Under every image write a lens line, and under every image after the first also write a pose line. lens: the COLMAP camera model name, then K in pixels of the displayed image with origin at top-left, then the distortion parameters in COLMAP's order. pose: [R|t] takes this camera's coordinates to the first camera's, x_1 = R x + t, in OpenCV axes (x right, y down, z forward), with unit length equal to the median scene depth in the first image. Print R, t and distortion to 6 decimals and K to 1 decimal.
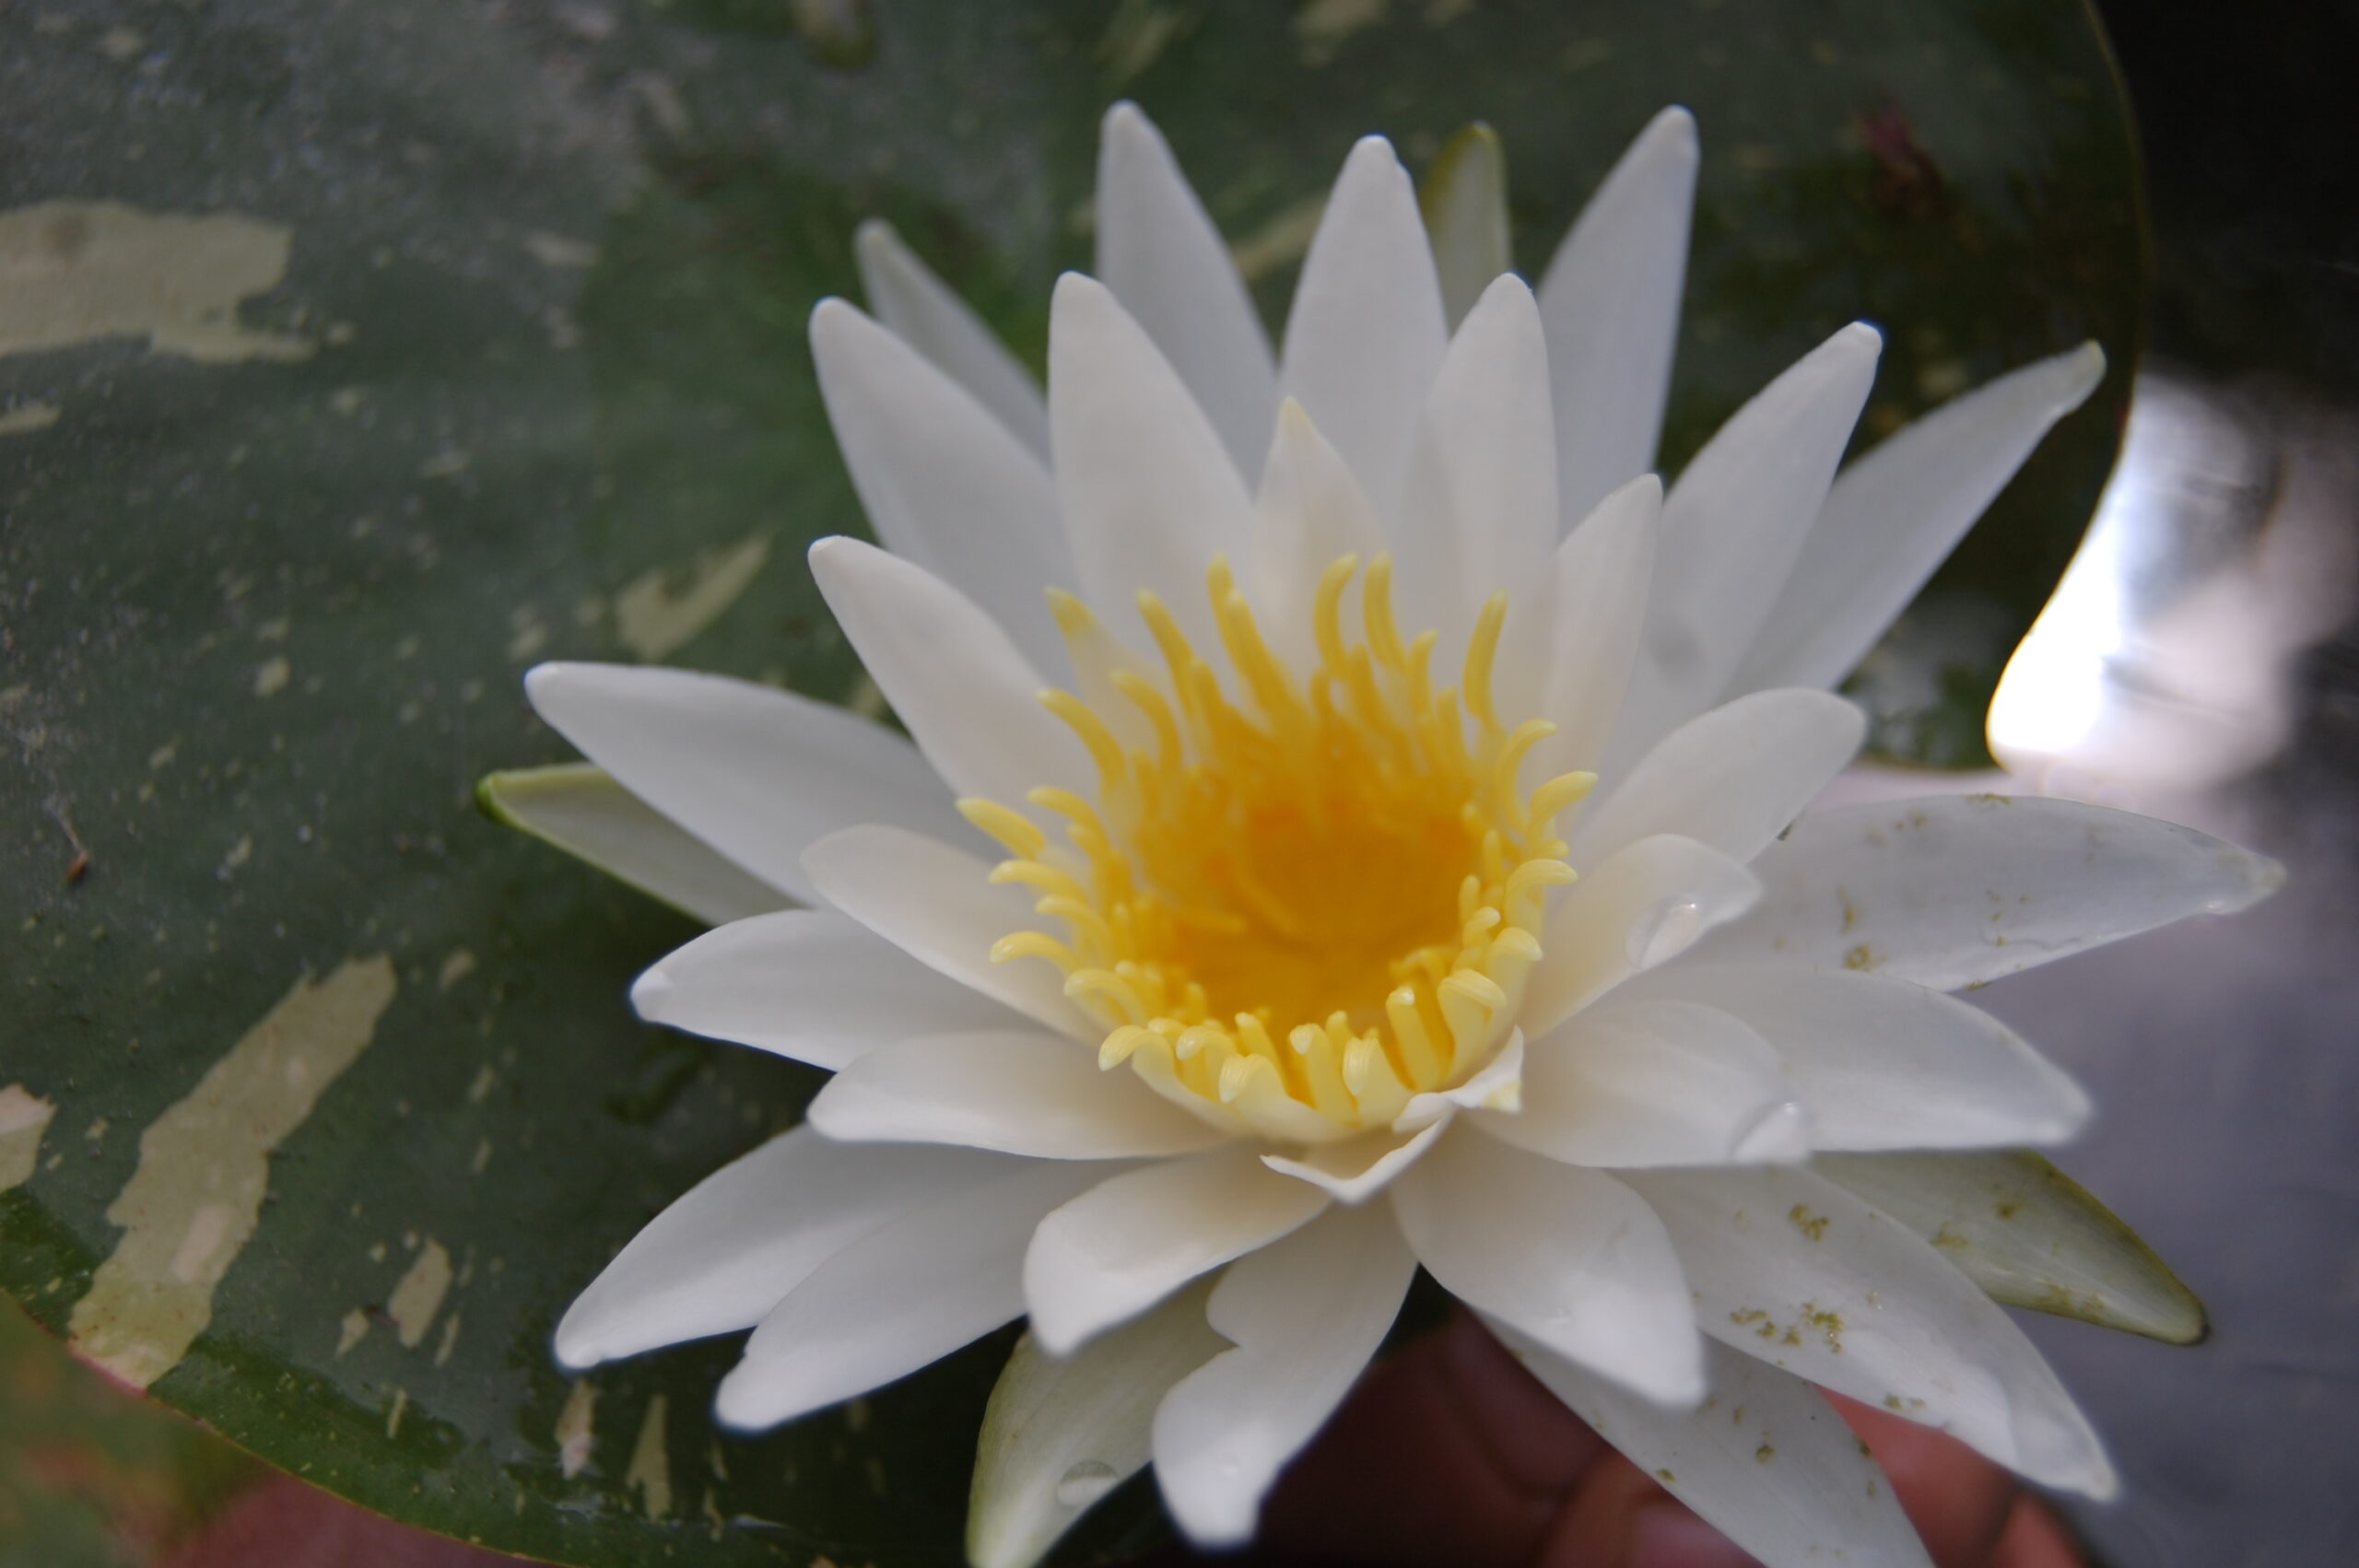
lens RADIAL K [[2832.8, 0, 1193.9], [0, 2832.8, 780.4], [0, 0, 1]] dist [-0.101492, 0.000000]
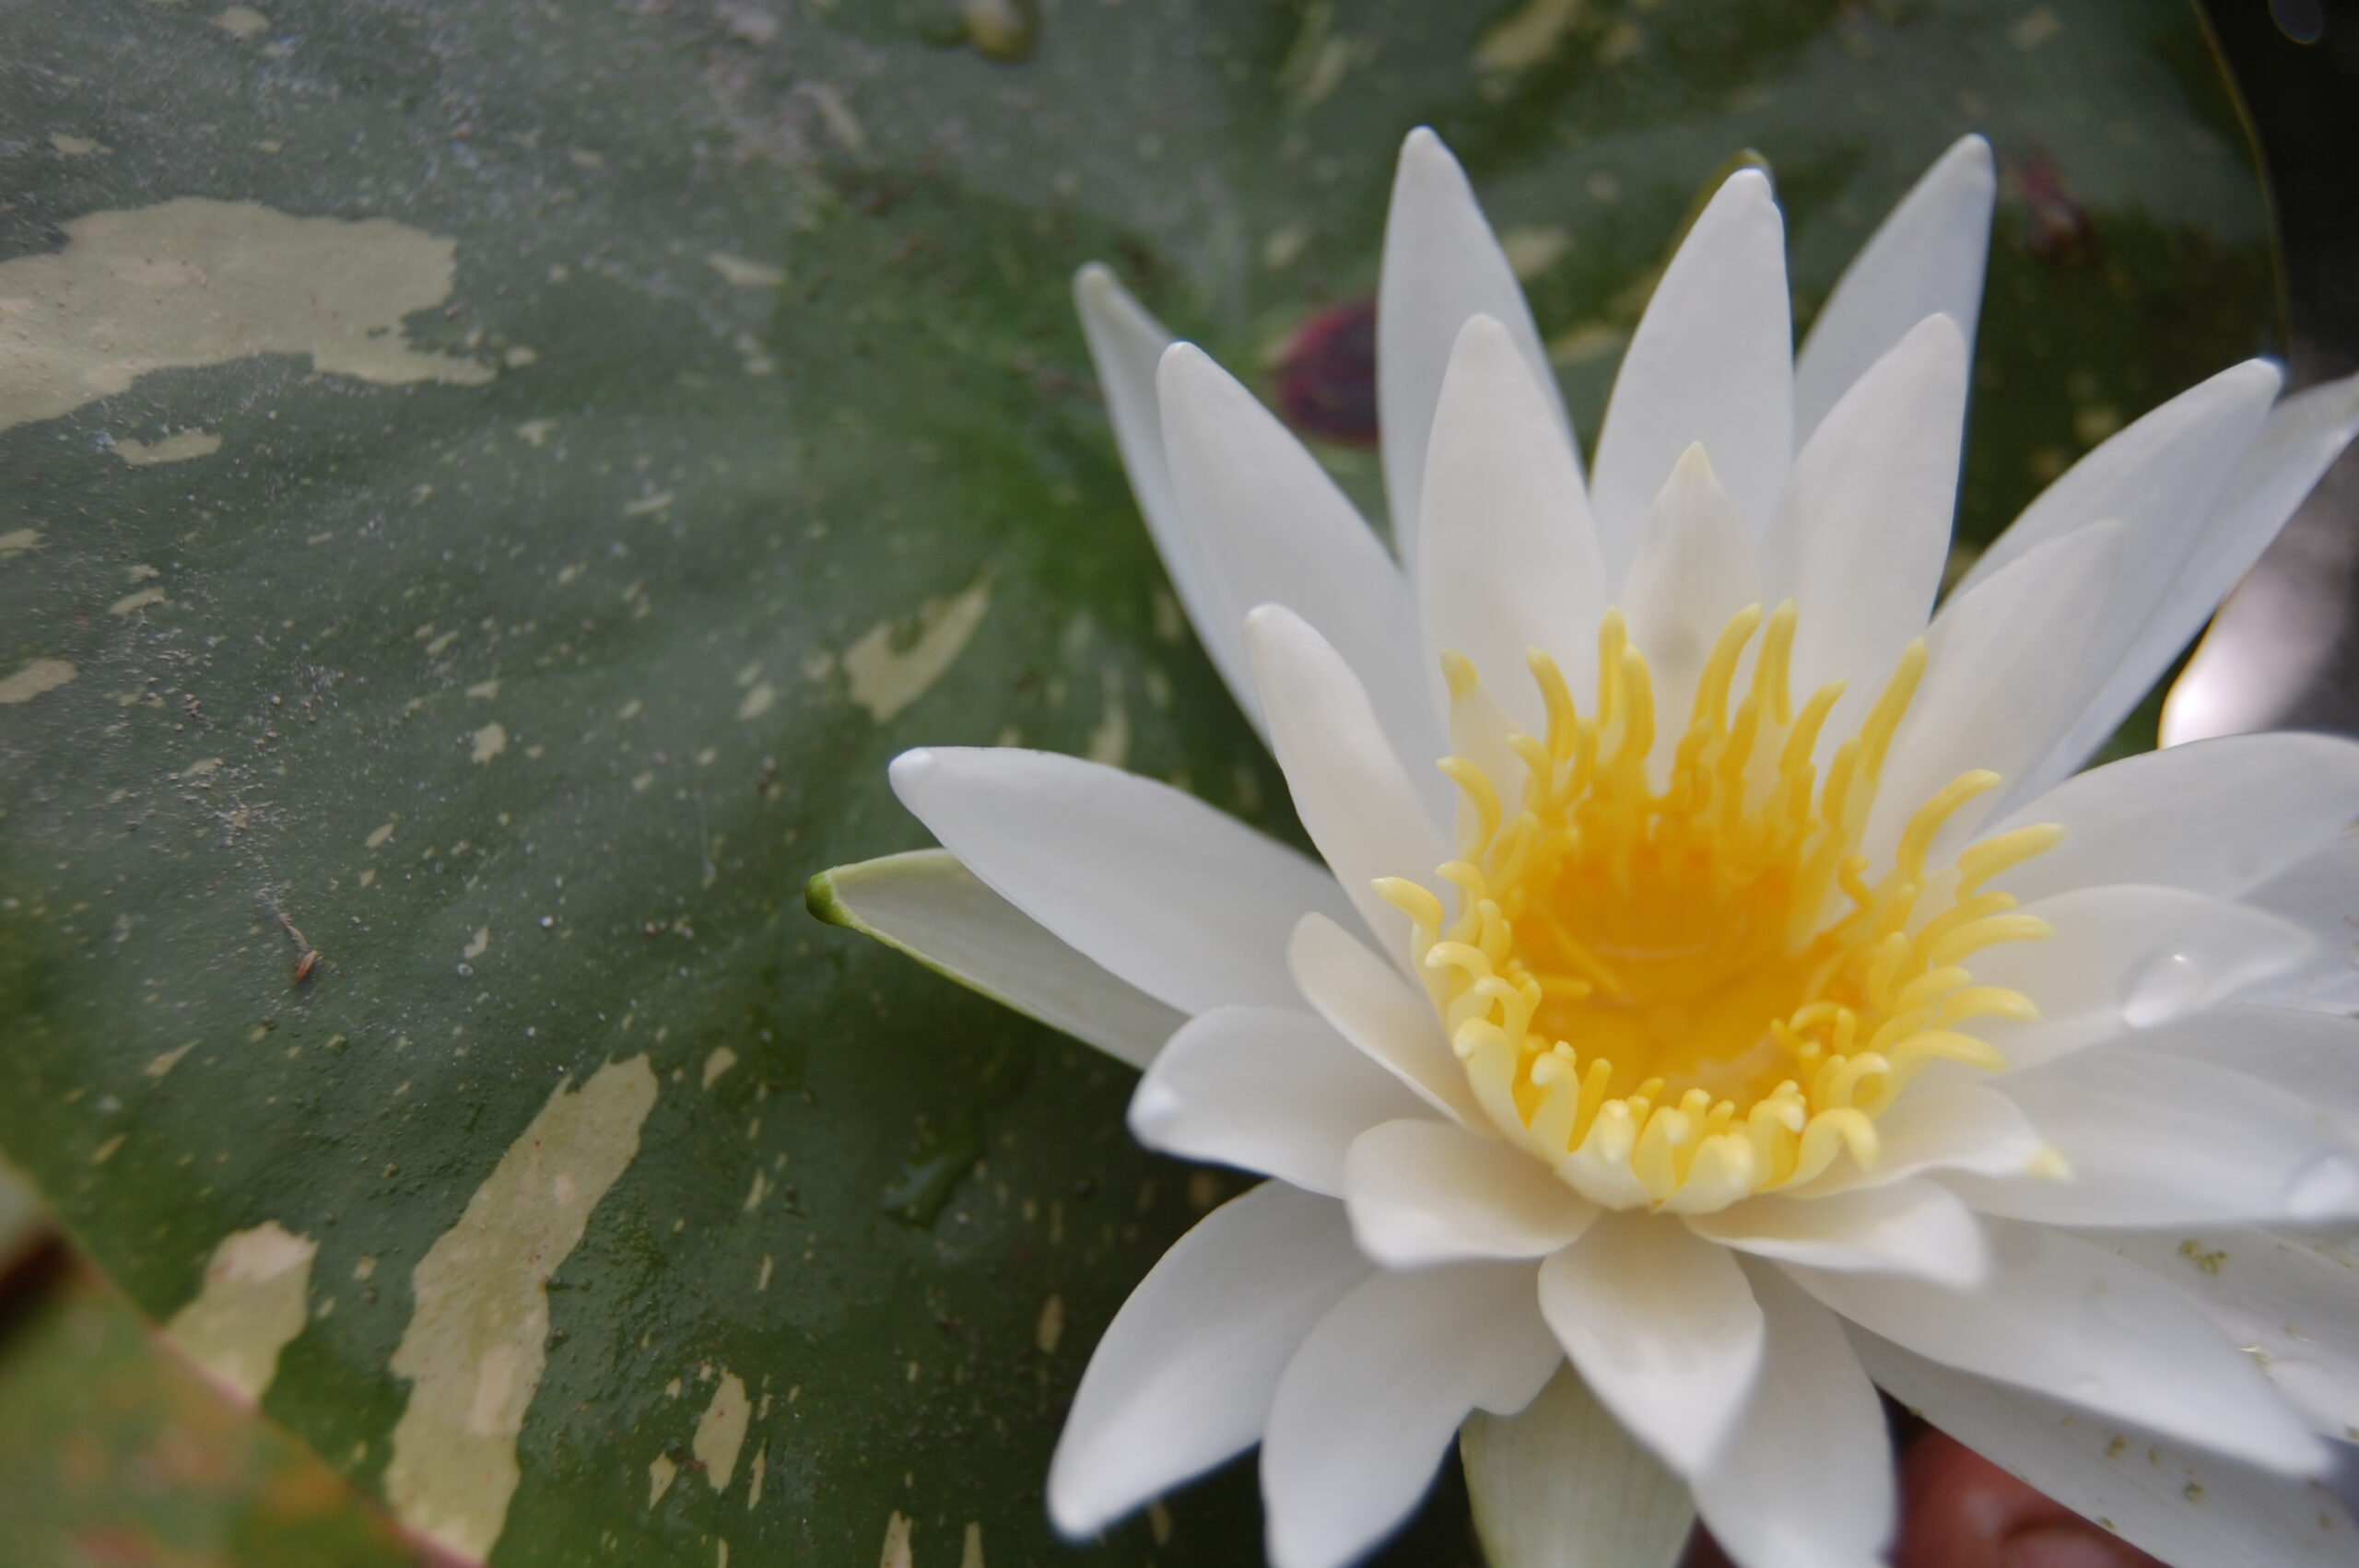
lens RADIAL K [[2832.8, 0, 1203.7], [0, 2832.8, 791.2], [0, 0, 1]] dist [-0.101492, 0.000000]
pose [[0.975090, -0.016735, 0.221176, -0.303216], [0.018156, 0.999826, -0.004391, -0.013749], [-0.221063, 0.008297, 0.975224, 0.081096]]
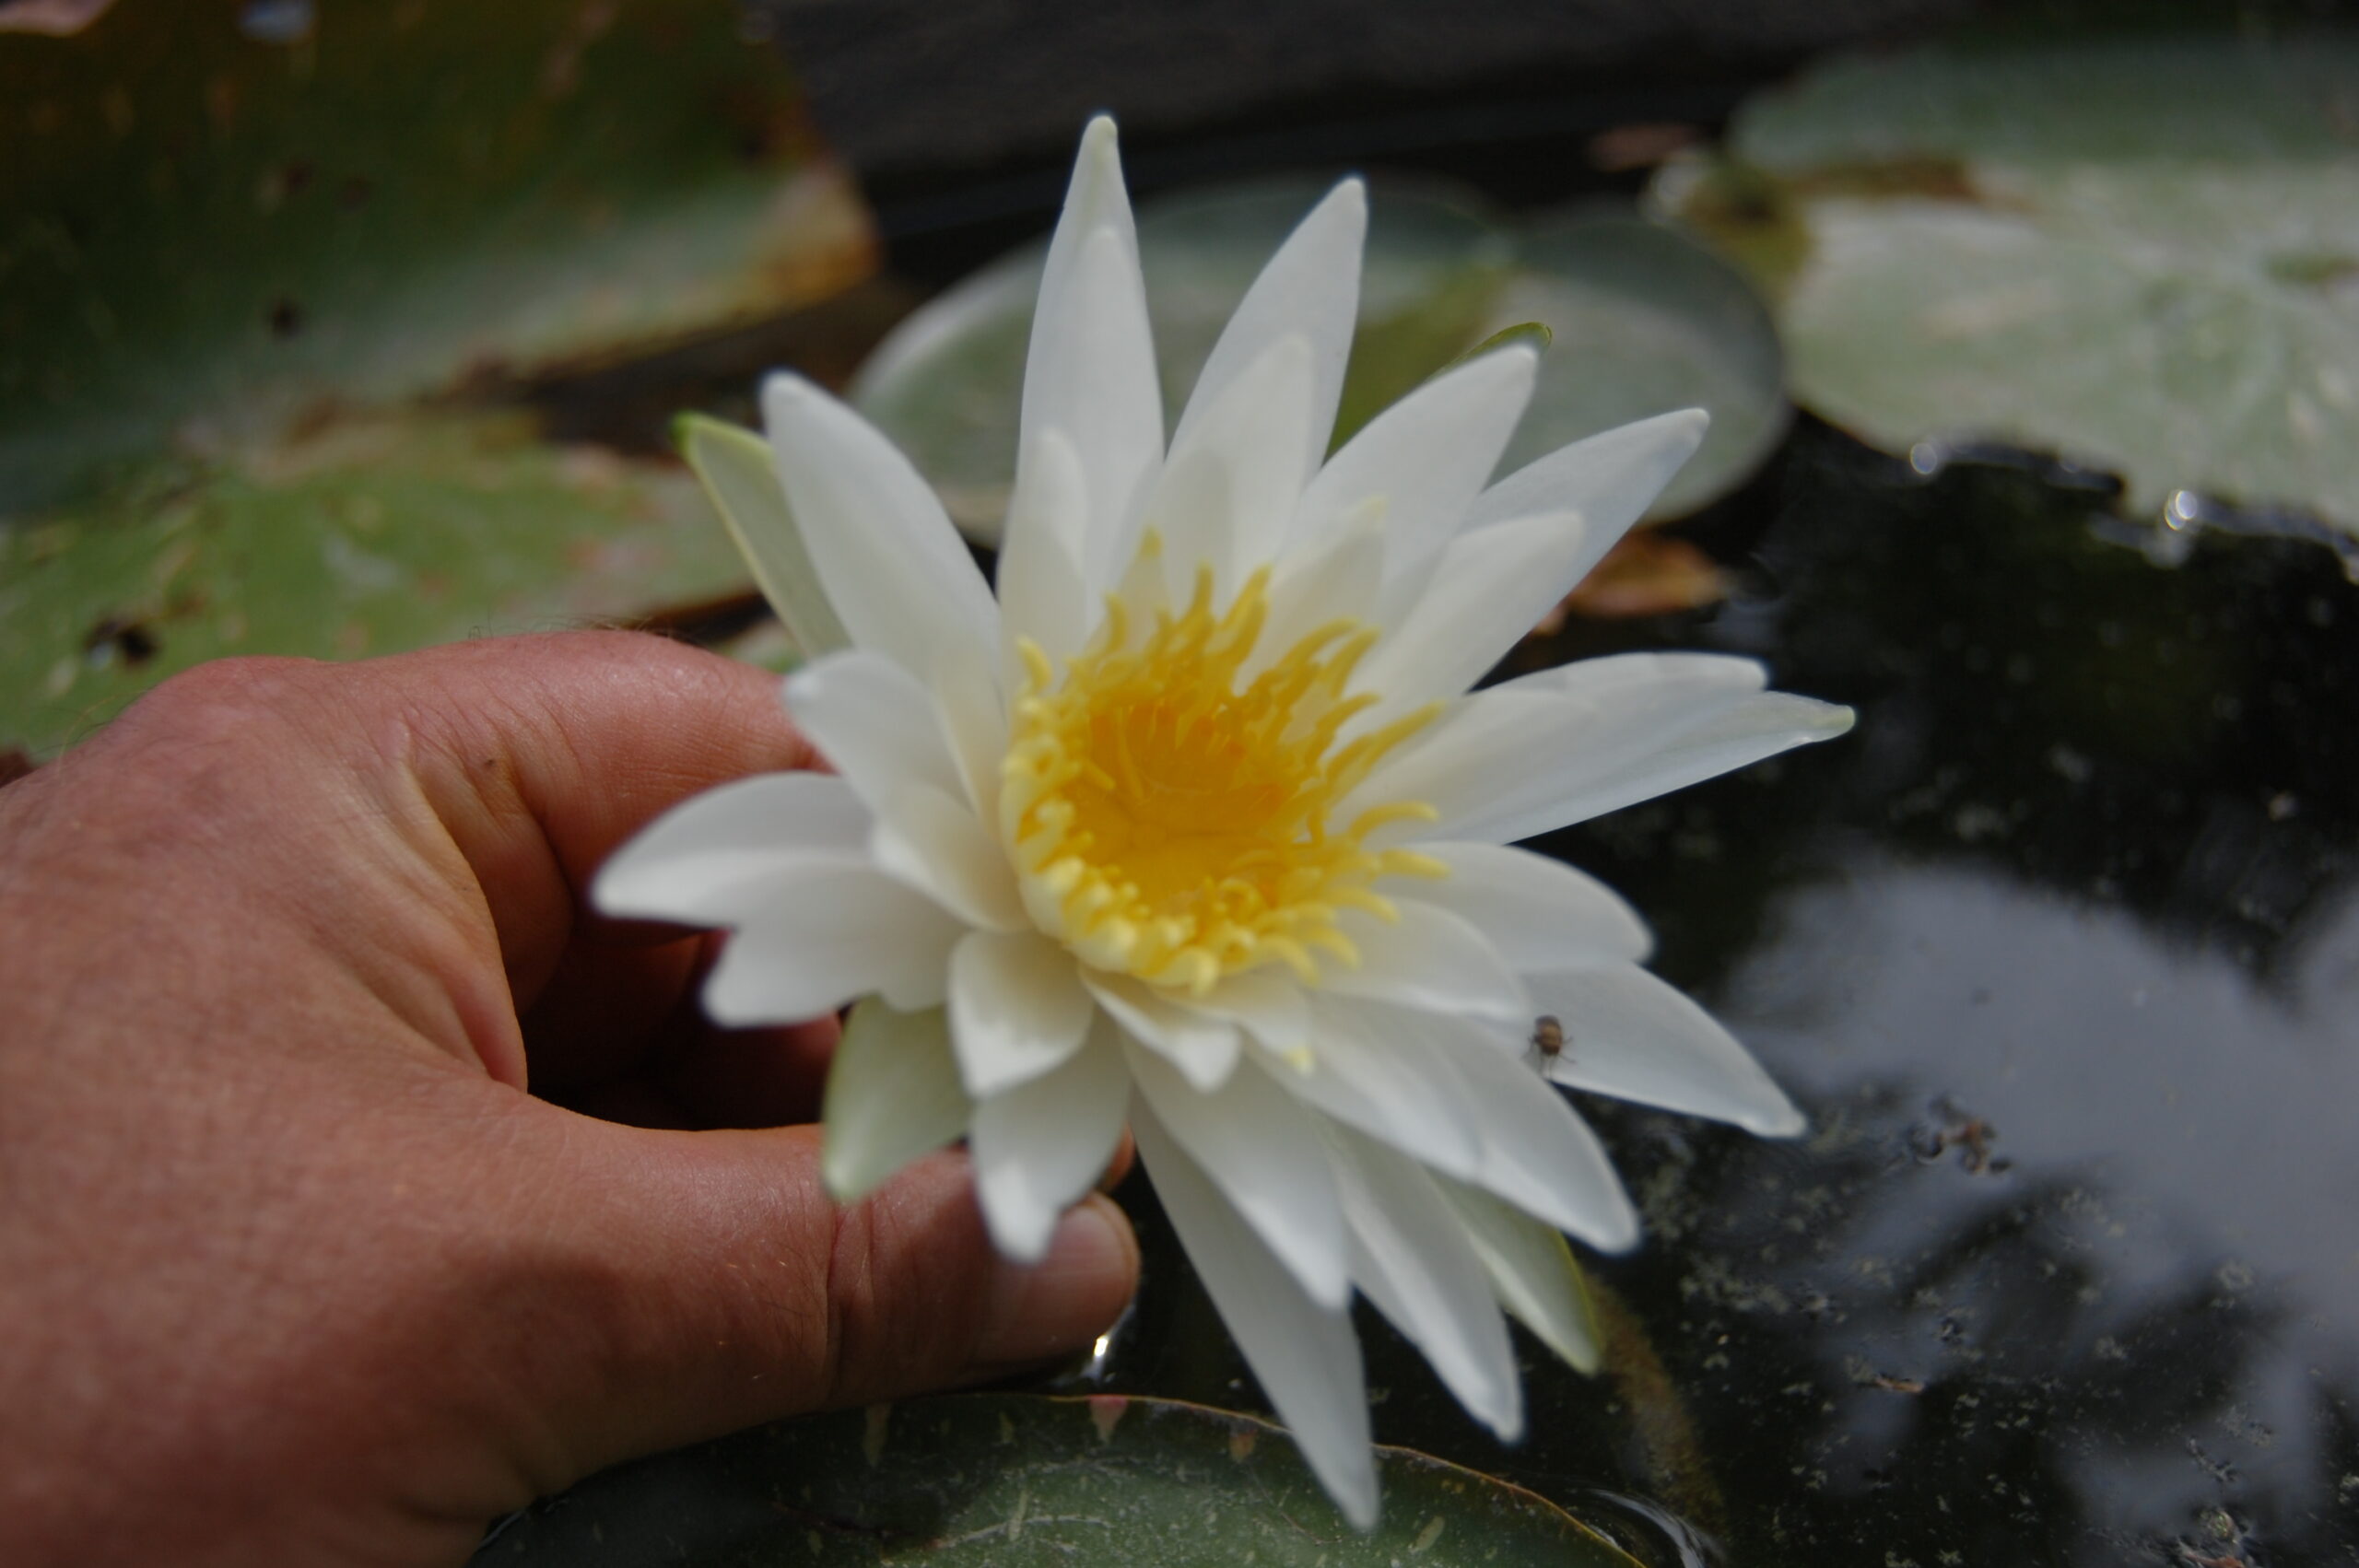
lens RADIAL K [[2832.8, 0, 1188.8], [0, 2832.8, 786.2], [0, 0, 1]] dist [-0.101492, 0.000000]
pose [[0.807875, 0.479834, 0.342194, -0.375626], [-0.527396, 0.847747, 0.056379, -0.038650], [-0.263041, -0.226019, 0.937936, -0.217798]]
